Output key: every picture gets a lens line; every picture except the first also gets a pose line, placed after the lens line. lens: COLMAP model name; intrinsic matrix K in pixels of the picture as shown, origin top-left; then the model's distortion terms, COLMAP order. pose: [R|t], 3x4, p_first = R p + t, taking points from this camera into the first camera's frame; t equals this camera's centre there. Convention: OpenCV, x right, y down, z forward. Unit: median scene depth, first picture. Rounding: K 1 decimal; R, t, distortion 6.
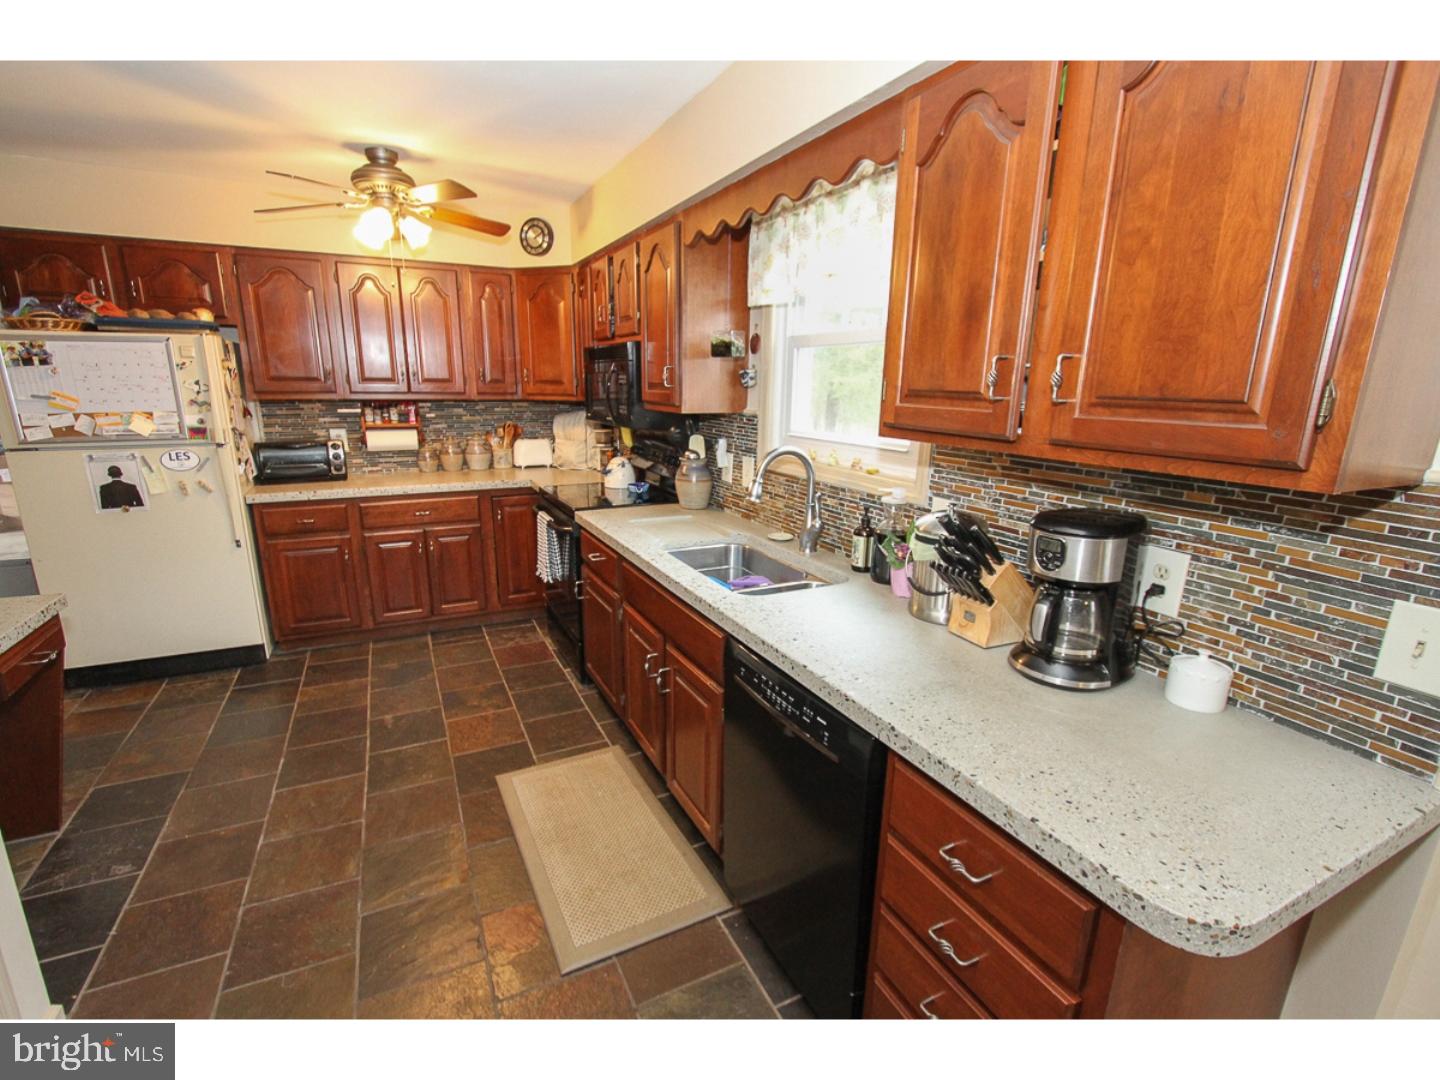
lens RADIAL K [[664.7, 0, 720.0], [0, 664.7, 540.0], [0, 0, 1]] dist [-0.003340, -0.000311]
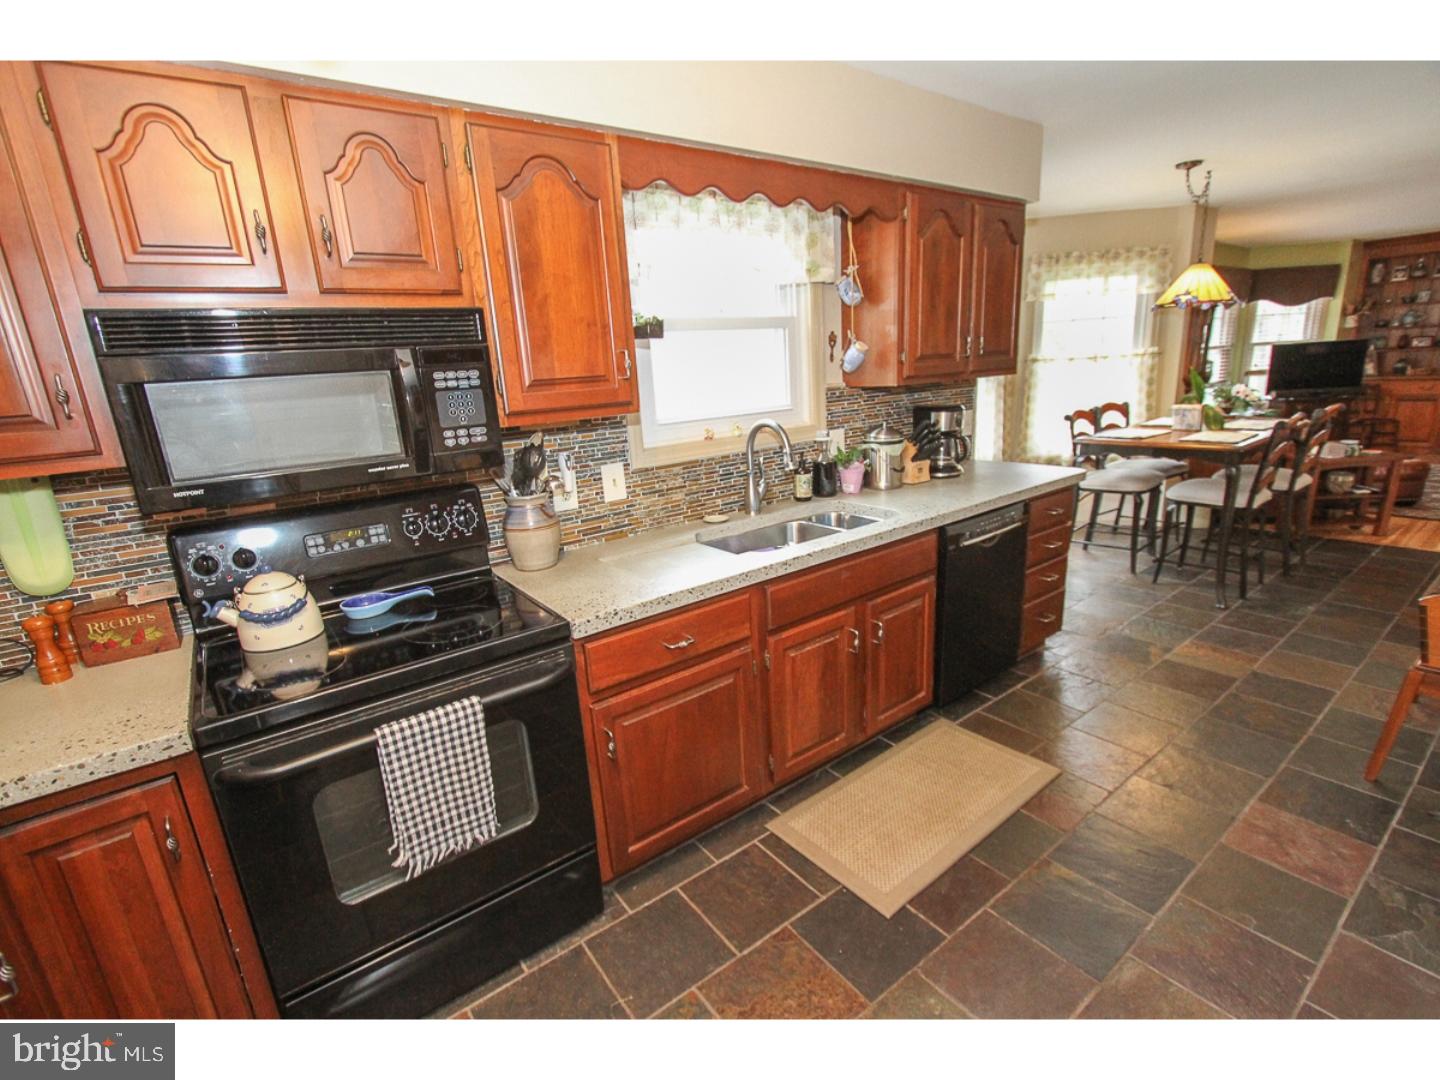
lens RADIAL K [[653.2, 0, 720.0], [0, 653.2, 540.0], [0, 0, 1]] dist [-0.001618, -0.000485]
pose [[-0.181282, -0.245613, 0.952266, -0.924095], [0.287103, 0.912909, 0.290118, -0.280168], [-0.940589, 0.325992, -0.094978, 1.173717]]
